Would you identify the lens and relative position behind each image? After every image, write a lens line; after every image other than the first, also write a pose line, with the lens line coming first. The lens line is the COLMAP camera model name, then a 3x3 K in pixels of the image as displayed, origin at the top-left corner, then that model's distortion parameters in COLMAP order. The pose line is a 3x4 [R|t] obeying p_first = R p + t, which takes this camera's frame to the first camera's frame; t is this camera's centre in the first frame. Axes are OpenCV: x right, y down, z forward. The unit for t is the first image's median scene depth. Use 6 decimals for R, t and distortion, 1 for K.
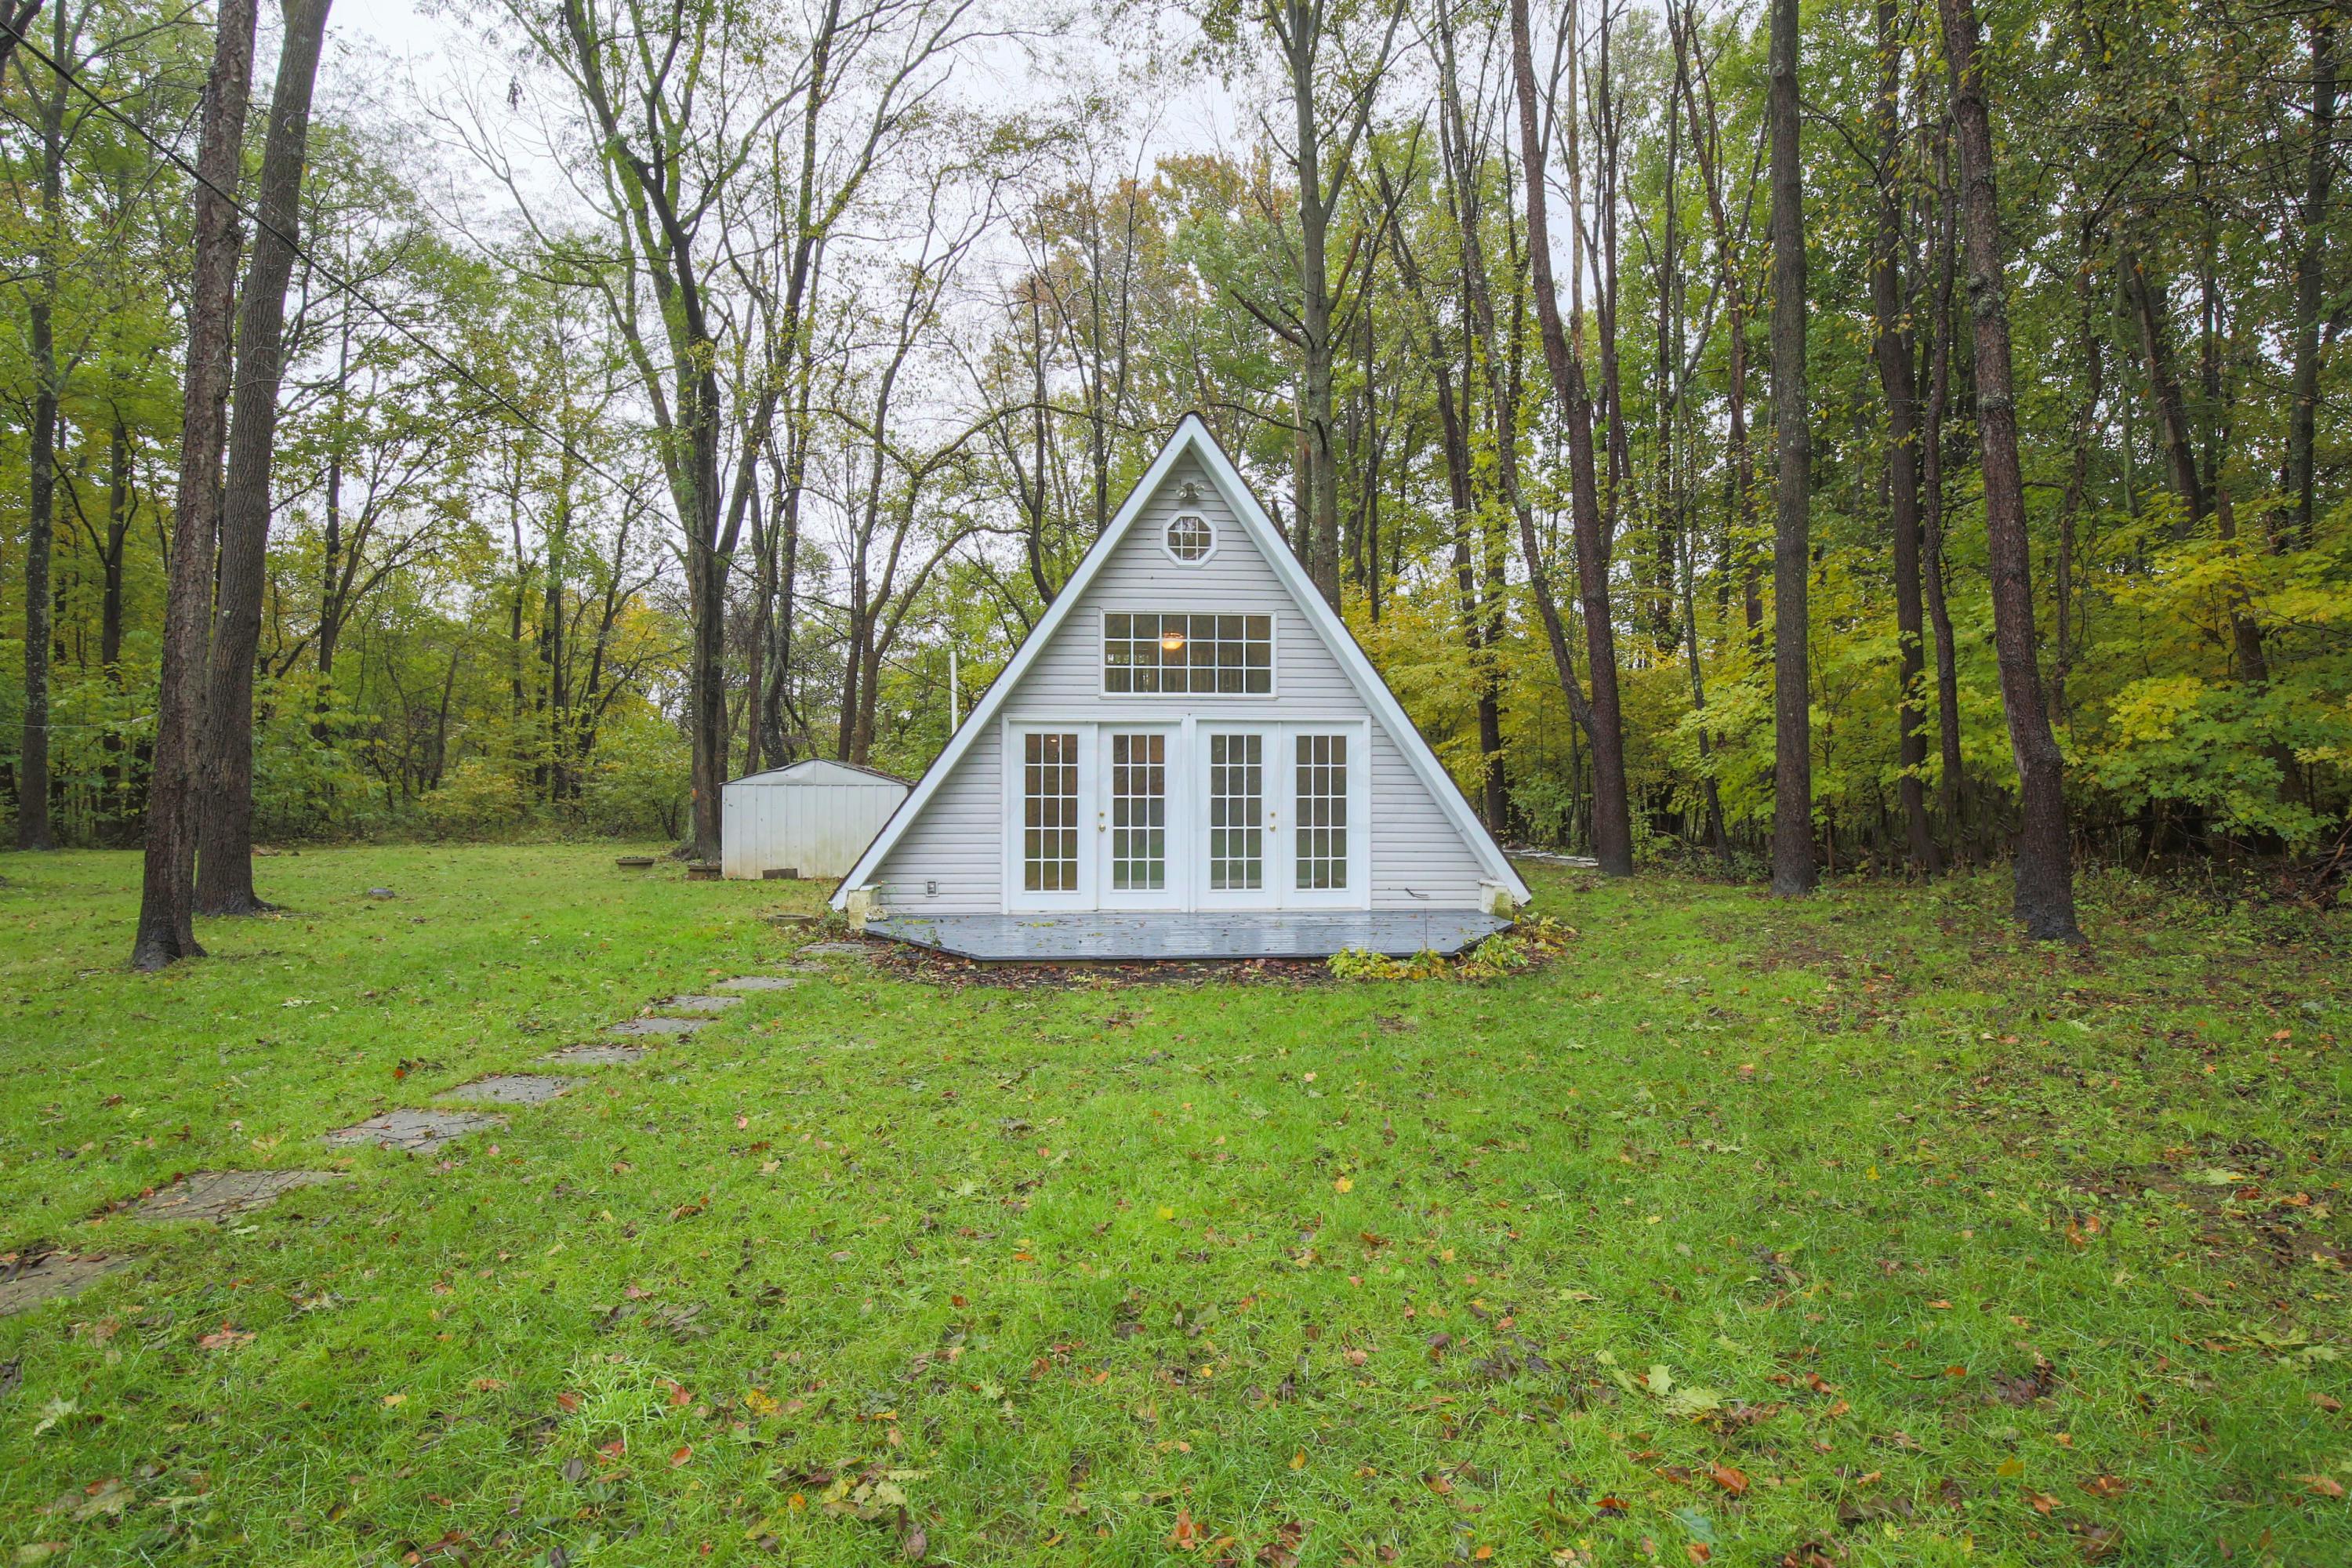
lens RADIAL K [[1201.3, 0, 1176.0], [0, 1201.3, 784.0], [0, 0, 1]] dist [-0.023876, -0.000351]
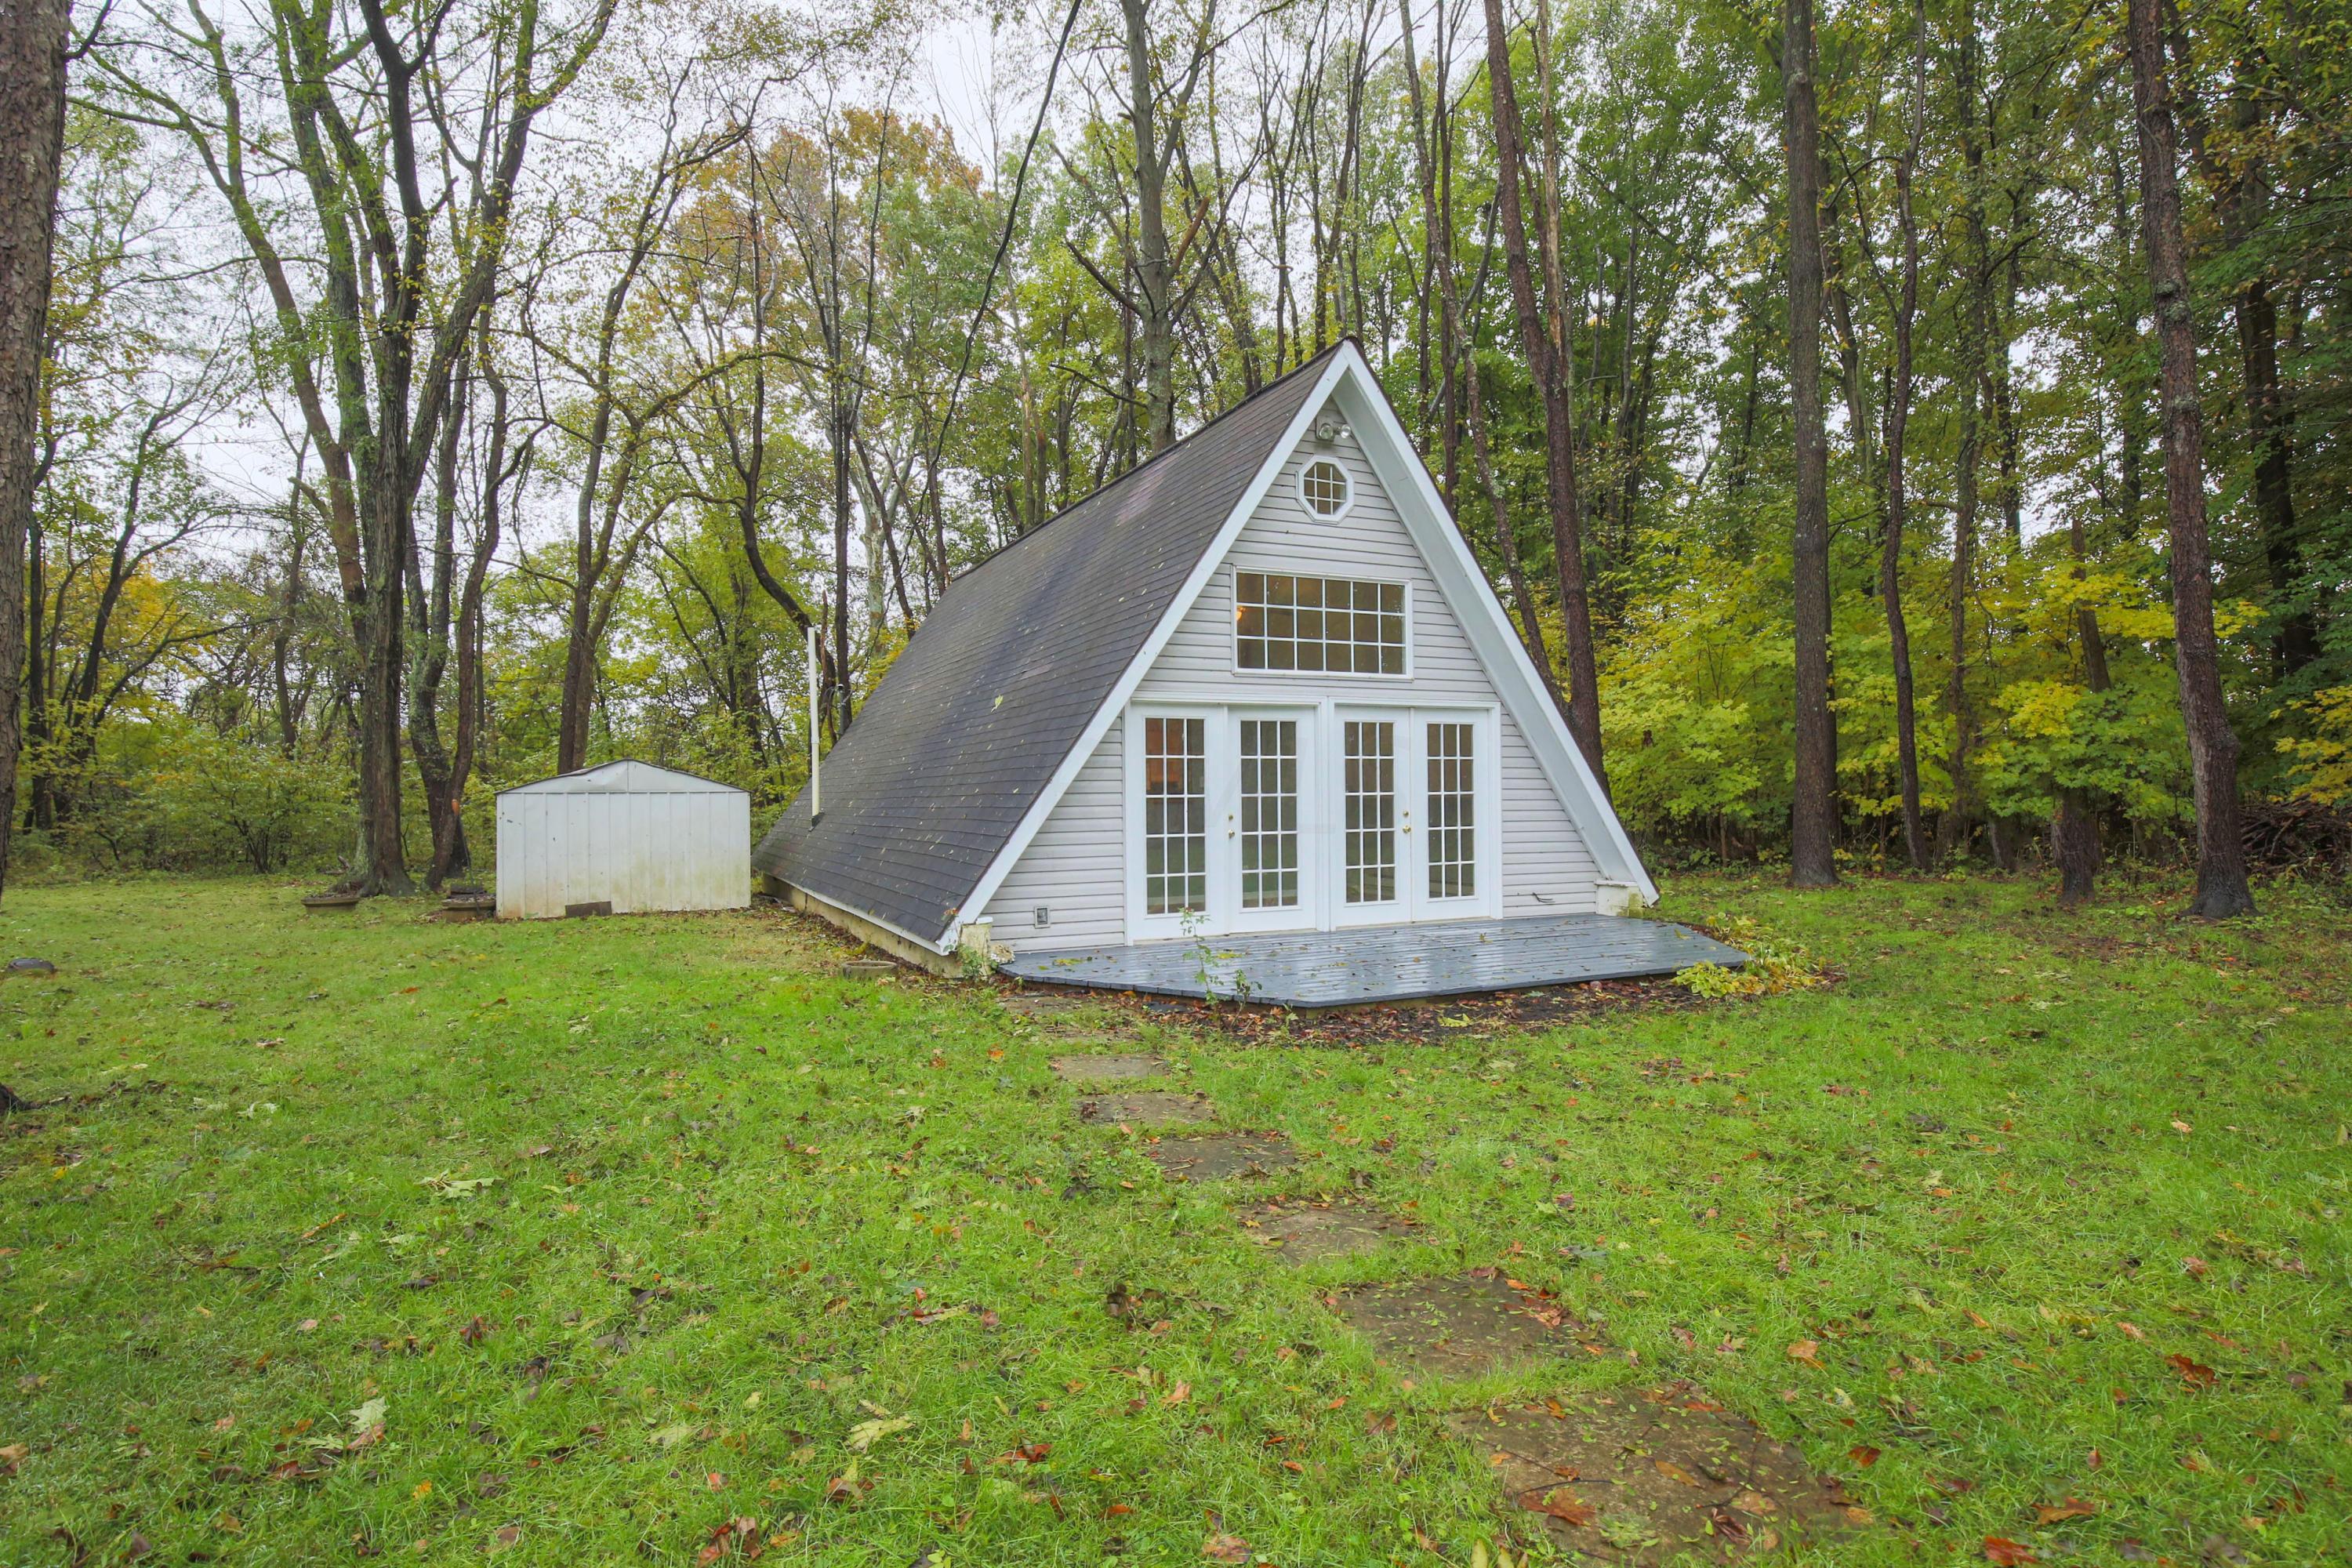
lens RADIAL K [[1201.3, 0, 1176.0], [0, 1201.3, 784.0], [0, 0, 1]] dist [-0.023876, -0.000351]
pose [[0.939214, -0.008021, 0.343240, -0.375033], [0.011817, 0.999890, -0.008971, 0.009593], [-0.343130, 0.012482, 0.939205, 0.243344]]
